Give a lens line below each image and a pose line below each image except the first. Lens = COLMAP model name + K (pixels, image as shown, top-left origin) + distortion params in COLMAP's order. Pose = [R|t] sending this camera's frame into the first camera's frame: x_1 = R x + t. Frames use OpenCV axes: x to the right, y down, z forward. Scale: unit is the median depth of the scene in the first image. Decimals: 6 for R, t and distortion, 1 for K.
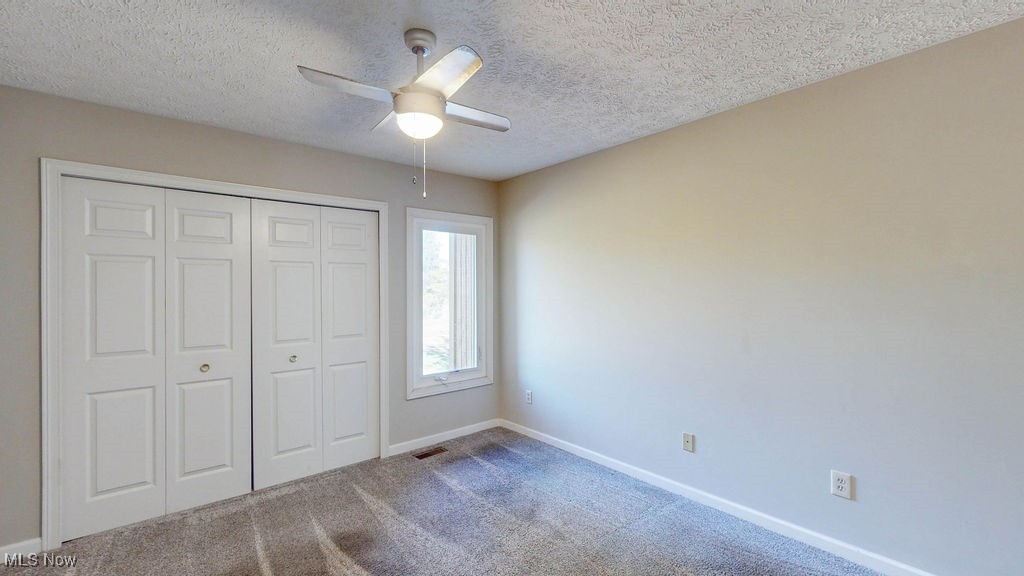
lens RADIAL K [[426.6, 0, 512.6], [0, 426.6, 289.1], [0, 0, 1]] dist [0.000512, -0.000005]
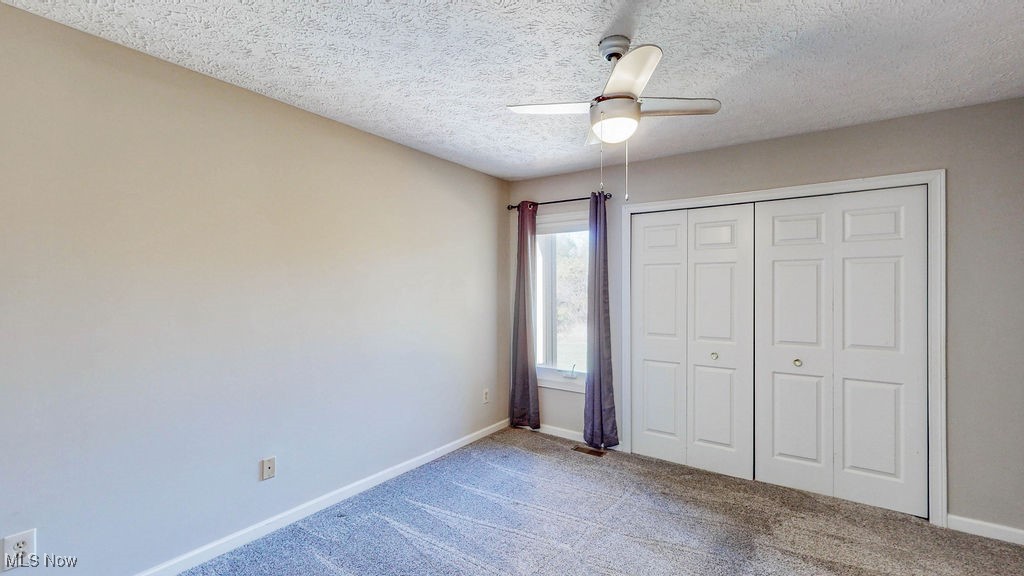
lens RADIAL K [[411.4, 0, 513.2], [0, 411.4, 292.0], [0, 0, 1]] dist [-0.000100, -0.000106]
pose [[0.289737, 0.015735, -0.956977, 0.194678], [-0.007095, 0.999873, 0.014293, -0.002294], [0.957080, 0.002649, 0.289812, 0.141687]]
